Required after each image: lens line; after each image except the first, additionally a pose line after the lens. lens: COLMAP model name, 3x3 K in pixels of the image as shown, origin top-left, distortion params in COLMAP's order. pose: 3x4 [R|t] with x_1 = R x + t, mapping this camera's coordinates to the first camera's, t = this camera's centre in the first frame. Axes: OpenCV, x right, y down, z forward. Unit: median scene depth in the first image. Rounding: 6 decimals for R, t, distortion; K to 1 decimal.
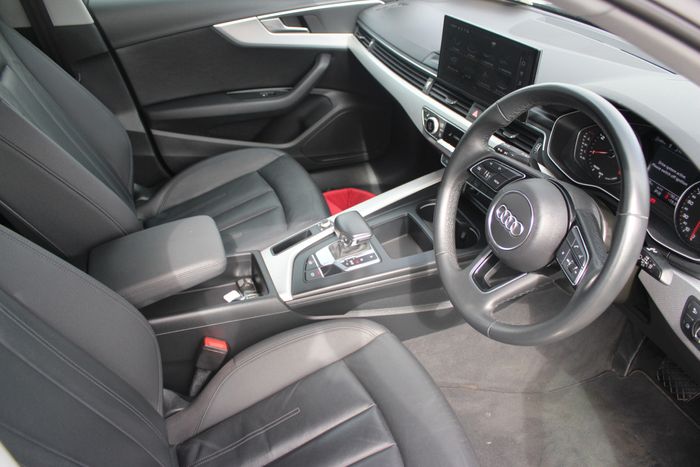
lens RADIAL K [[568.8, 0, 349.1], [0, 568.8, 234.0], [0, 0, 1]] dist [-0.136033, 0.108334]
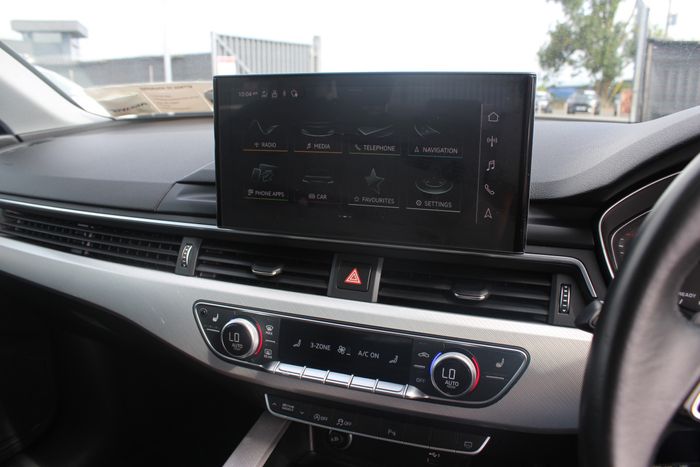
lens RADIAL K [[568.8, 0, 350.4], [0, 568.8, 237.4], [0, 0, 1]] dist [-0.136033, 0.108334]
pose [[0.746240, -0.187686, 0.638670, -0.042231], [0.391218, 0.899907, -0.192655, -0.147426], [-0.538585, 0.393626, 0.744973, 0.619262]]
